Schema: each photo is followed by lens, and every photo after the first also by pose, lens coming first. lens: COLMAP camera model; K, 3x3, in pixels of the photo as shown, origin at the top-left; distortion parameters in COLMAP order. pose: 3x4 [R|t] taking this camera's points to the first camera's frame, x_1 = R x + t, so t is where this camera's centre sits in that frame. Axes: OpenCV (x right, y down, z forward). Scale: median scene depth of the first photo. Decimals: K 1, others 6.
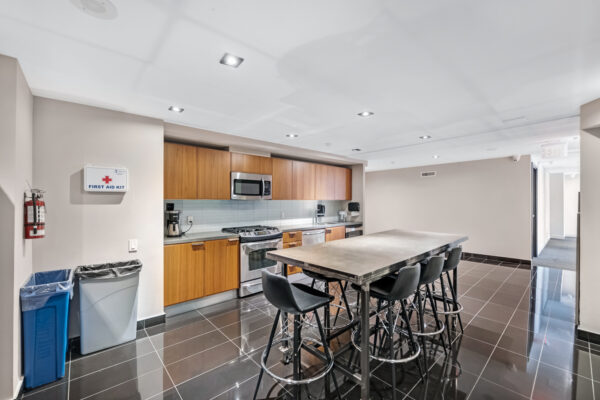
lens RADIAL K [[246.0, 0, 299.1], [0, 246.0, 201.8], [0, 0, 1]] dist [-0.005632, -0.000921]
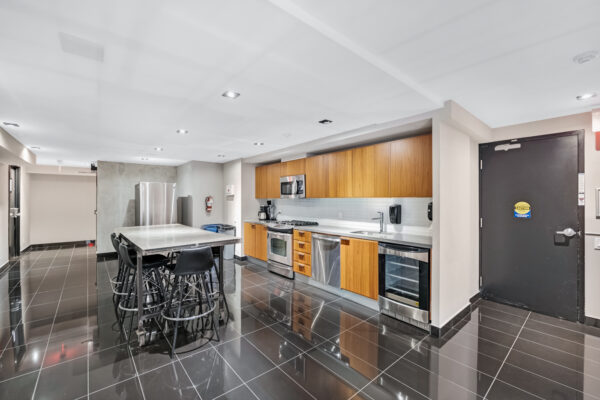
lens RADIAL K [[246.0, 0, 298.9], [0, 246.0, 198.4], [0, 0, 1]] dist [-0.005632, -0.000921]
pose [[-0.028548, 0.006005, -0.999574, 0.964125], [0.004794, 0.999971, 0.005871, -0.014362], [0.999581, -0.004624, -0.028576, 1.027082]]
